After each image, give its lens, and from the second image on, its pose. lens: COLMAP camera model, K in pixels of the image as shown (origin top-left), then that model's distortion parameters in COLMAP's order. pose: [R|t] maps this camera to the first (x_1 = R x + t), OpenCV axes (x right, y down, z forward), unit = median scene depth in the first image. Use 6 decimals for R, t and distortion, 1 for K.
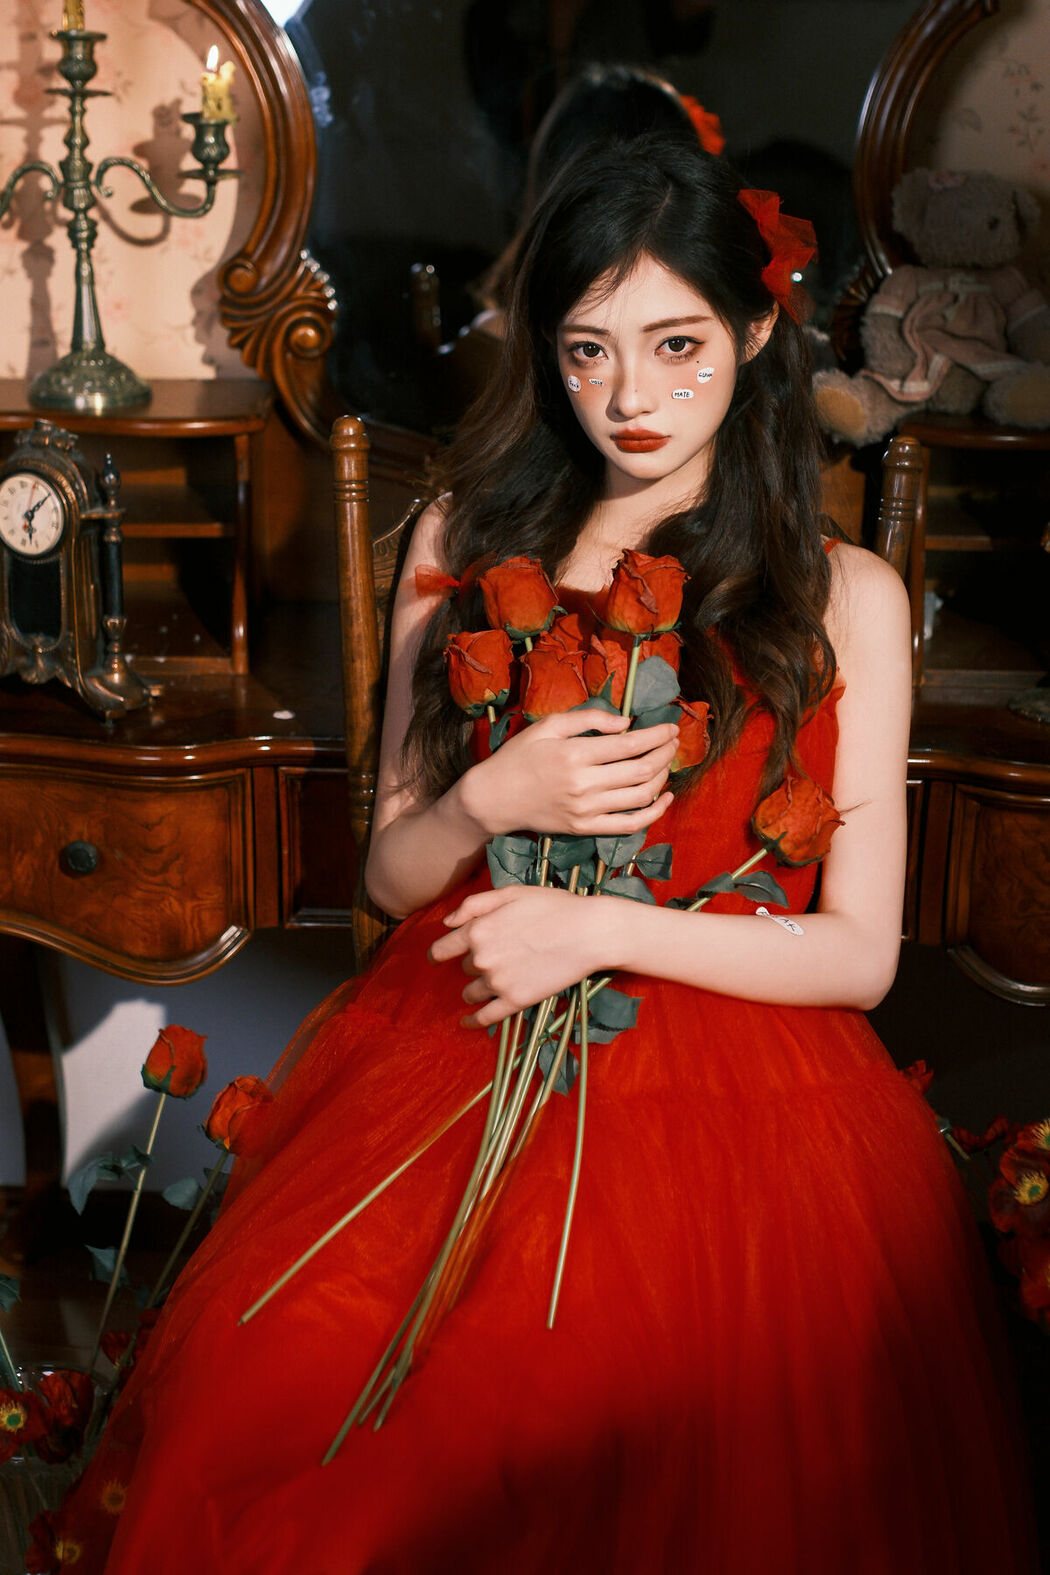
lens RADIAL K [[2349.8, 0, 521.4], [0, 2349.8, 795.0], [0, 0, 1]] dist [-0.098488, 0.000000]
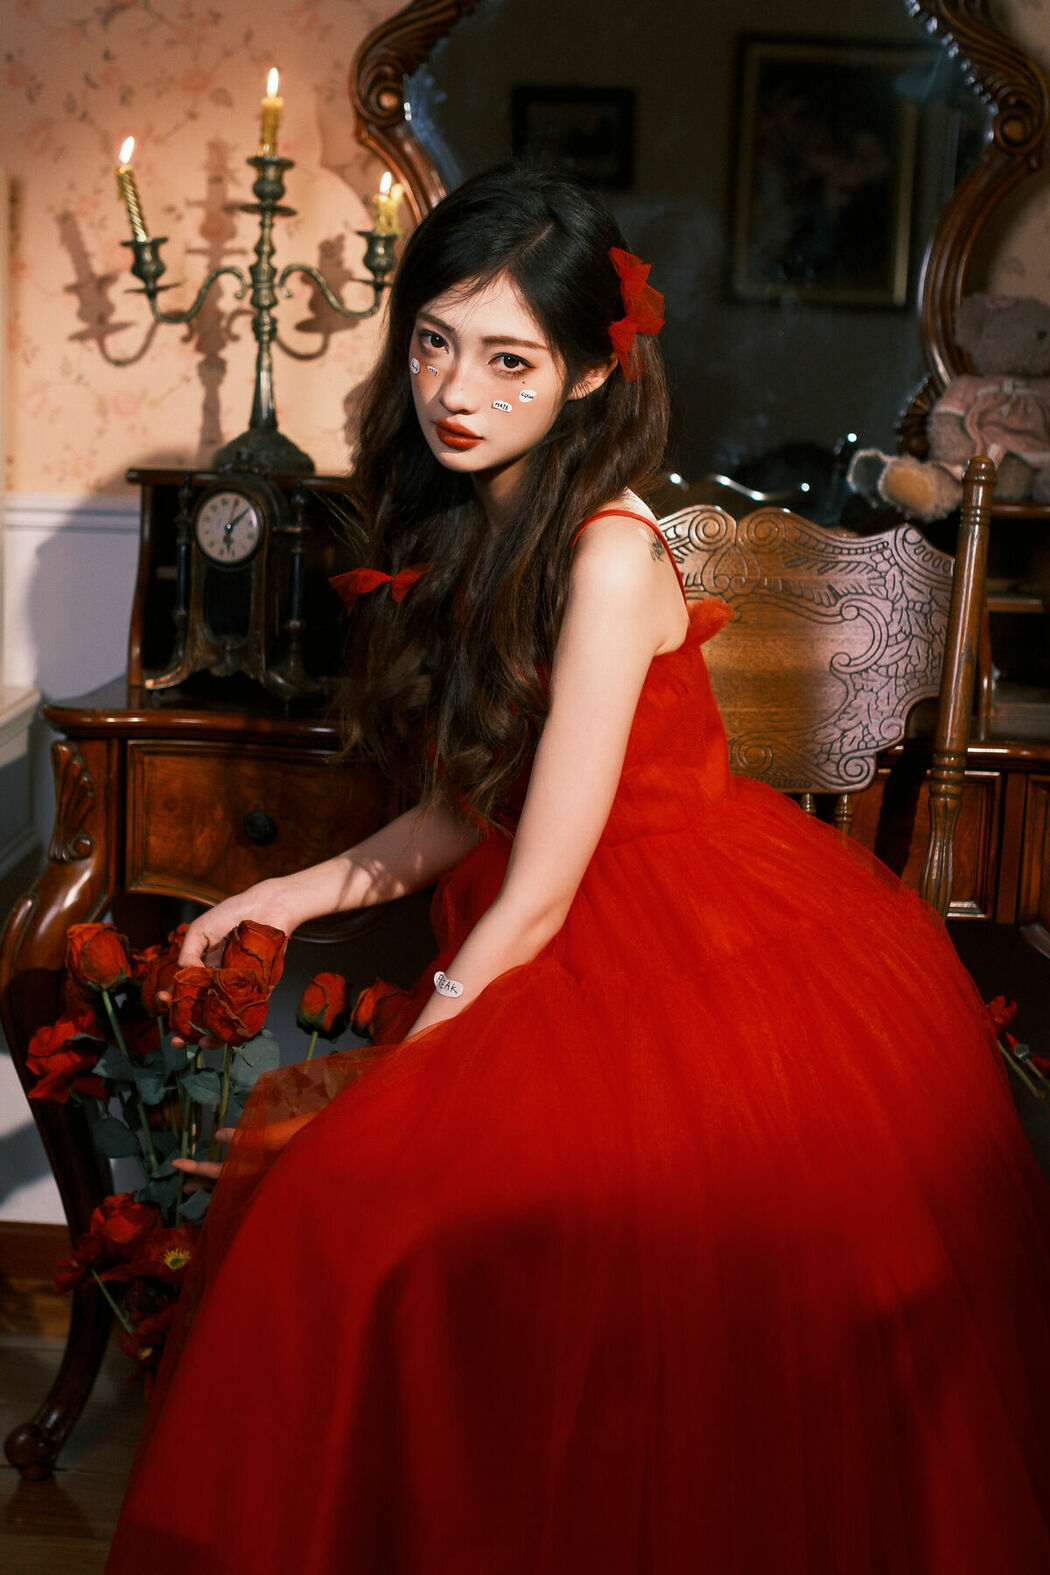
lens RADIAL K [[2349.8, 0, 525.7], [0, 2349.8, 786.7], [0, 0, 1]] dist [-0.098488, 0.000000]
pose [[0.999623, 0.023468, 0.014228, -0.070627], [-0.020577, 0.983951, -0.177250, 0.196180], [-0.018160, 0.176891, 0.984063, -0.120871]]
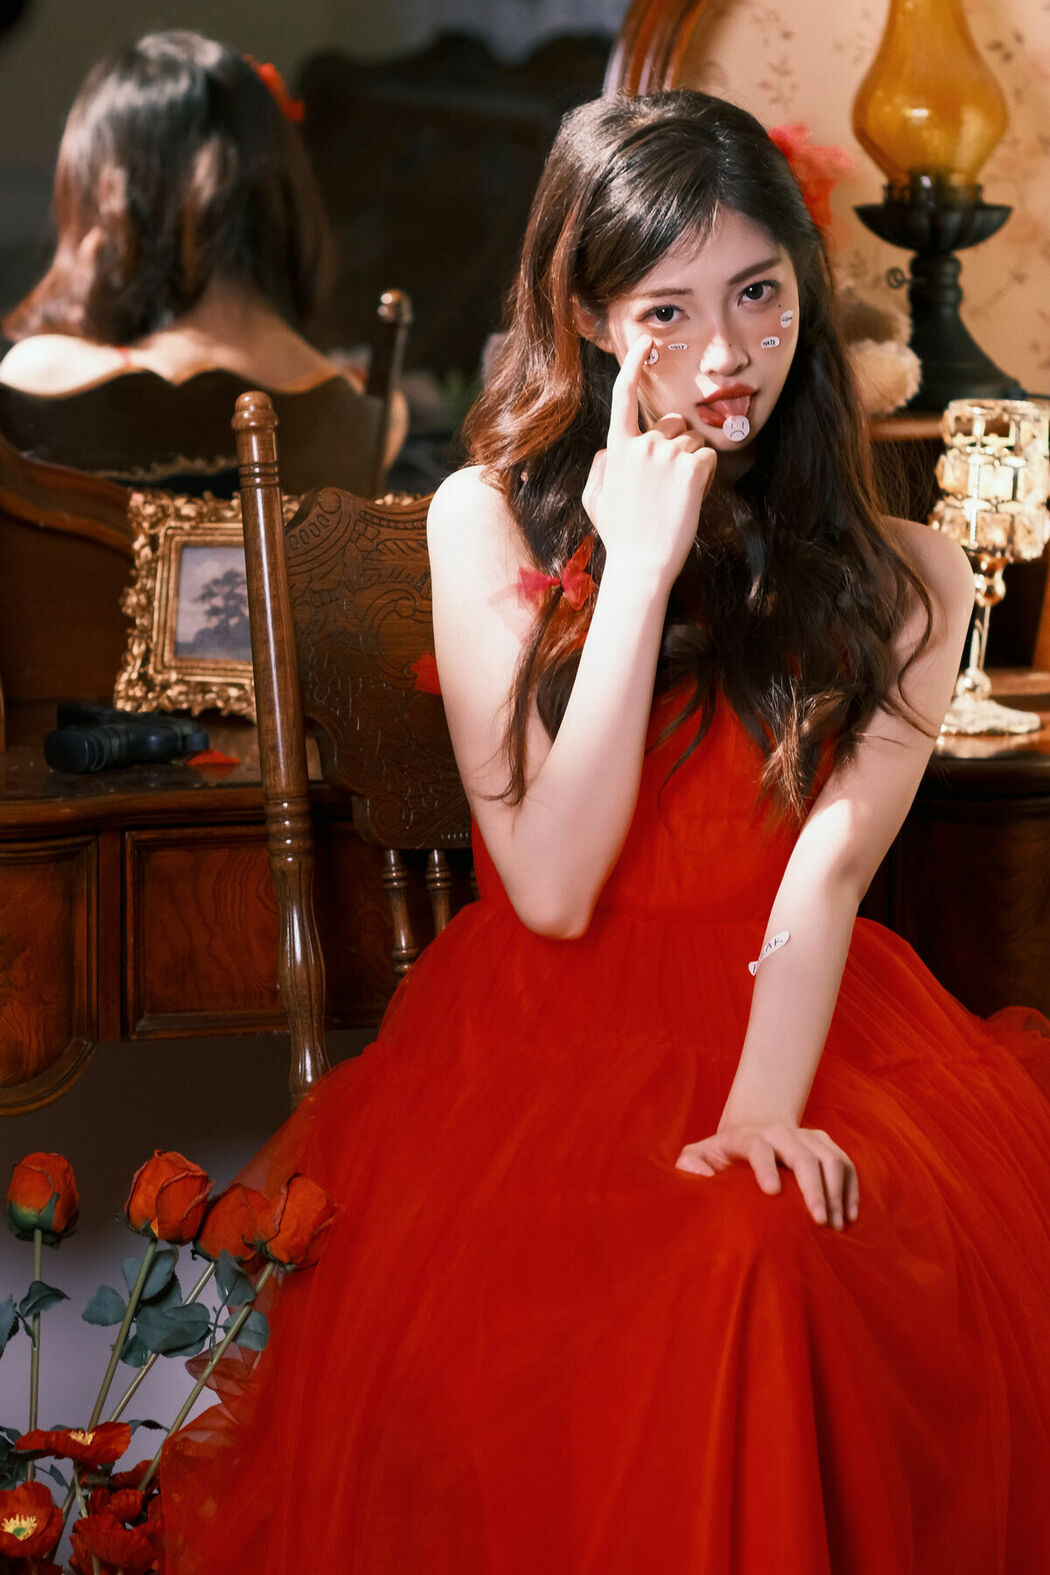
lens RADIAL K [[5625.1, 0, 526.1], [0, 5625.1, 791.5], [0, 0, 1]] dist [-0.682919, 0.000000]
pose [[0.926804, -0.054528, 0.371566, -0.662511], [0.120203, 0.980424, -0.155947, 0.279239], [-0.355788, 0.189196, 0.915216, -0.793895]]
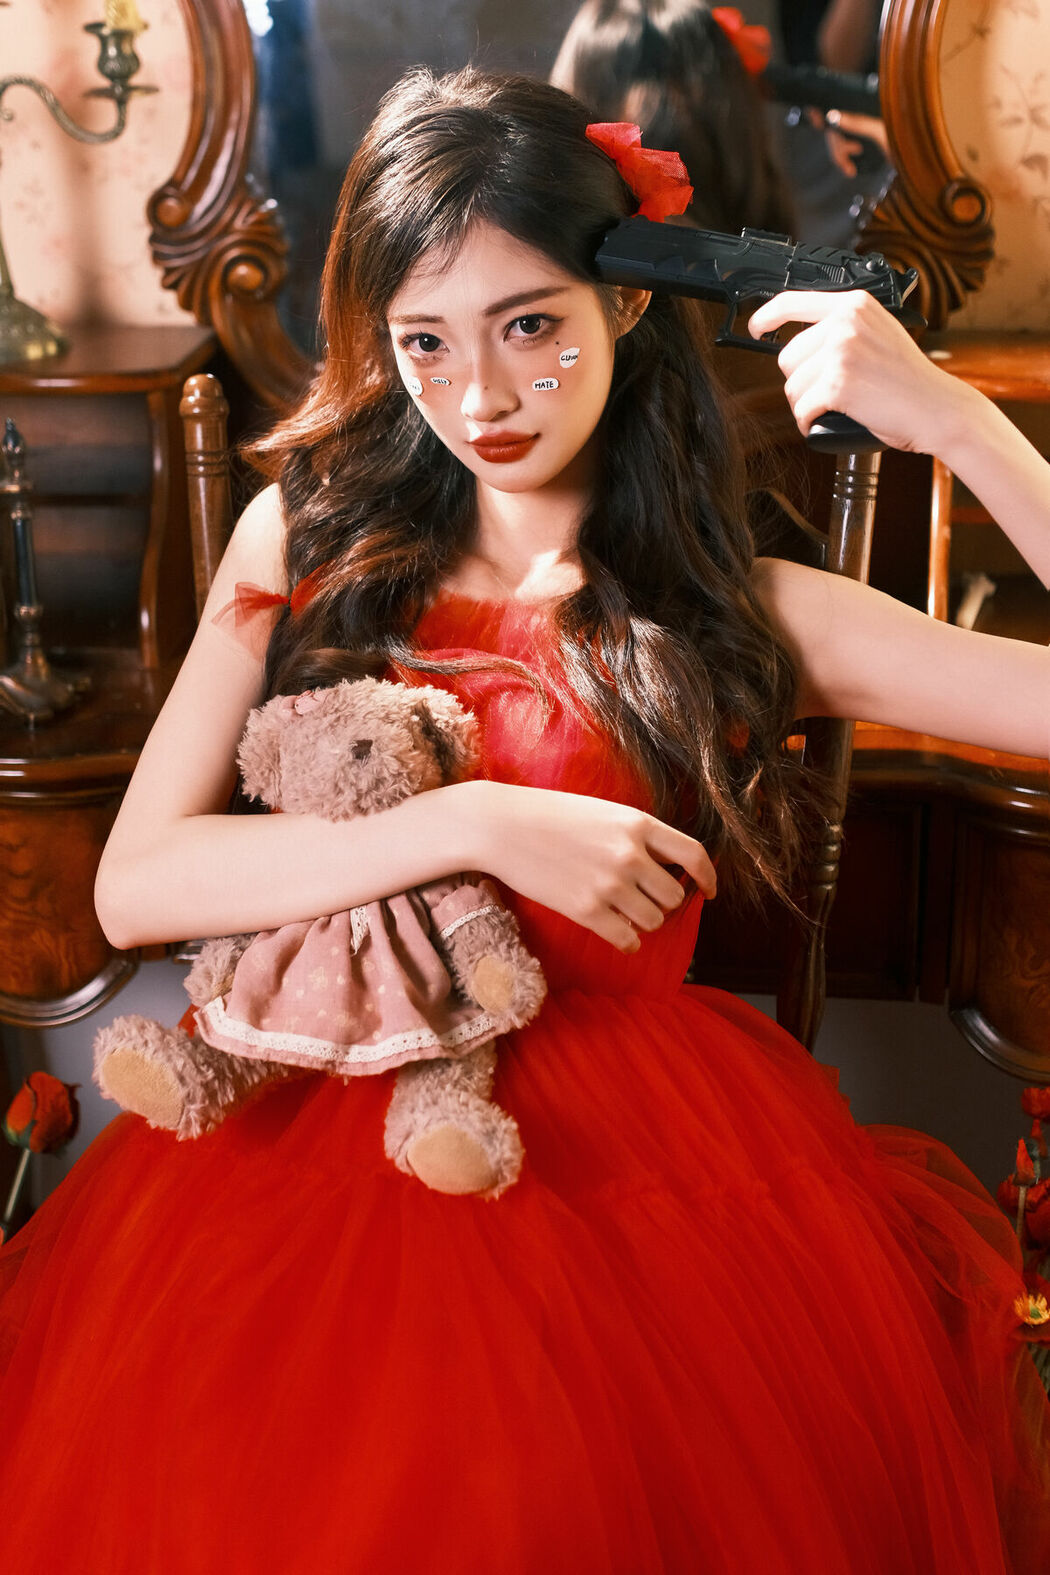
lens RADIAL K [[2349.8, 0, 502.8], [0, 2349.8, 797.6], [0, 0, 1]] dist [-0.098488, 0.000000]
pose [[0.991973, 0.013766, -0.125700, 0.123031], [-0.009745, 0.999423, 0.032545, -0.033292], [0.126076, -0.031059, 0.991534, 0.152338]]
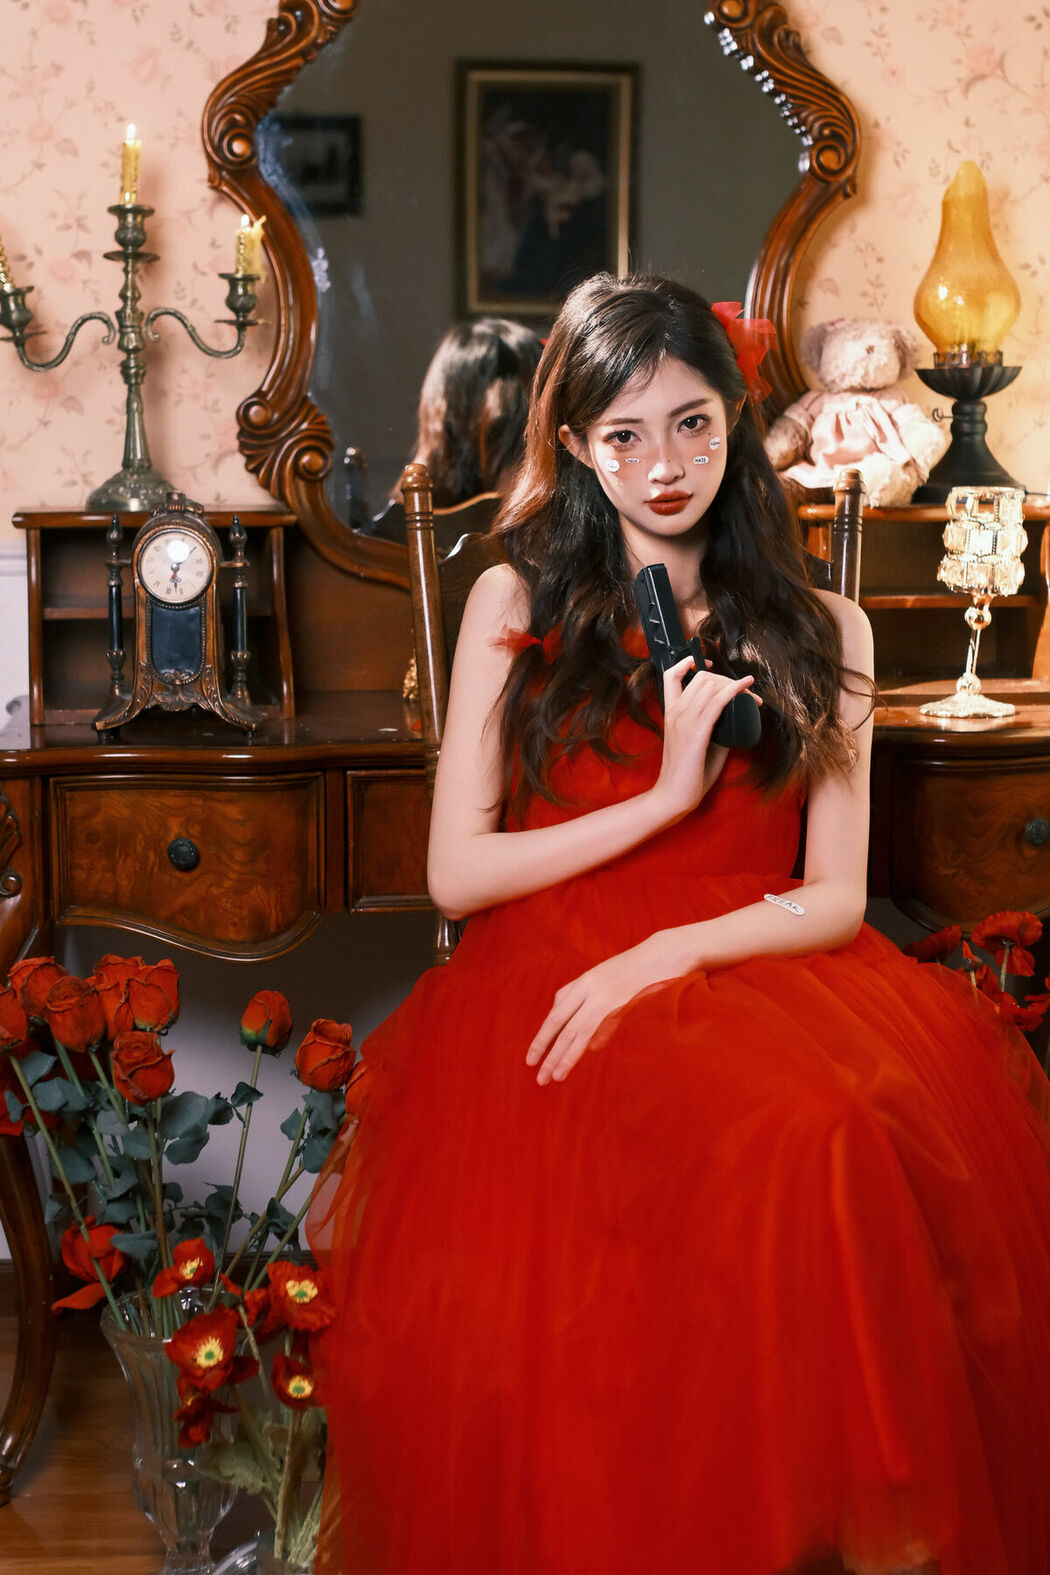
lens RADIAL K [[2349.8, 0, 519.7], [0, 2349.8, 789.2], [0, 0, 1]] dist [-0.098488, 0.000000]
pose [[0.987684, -0.036933, 0.152042, -0.187760], [0.064191, 0.981845, -0.178492, 0.205087], [-0.142689, 0.186054, 0.972123, -0.167458]]
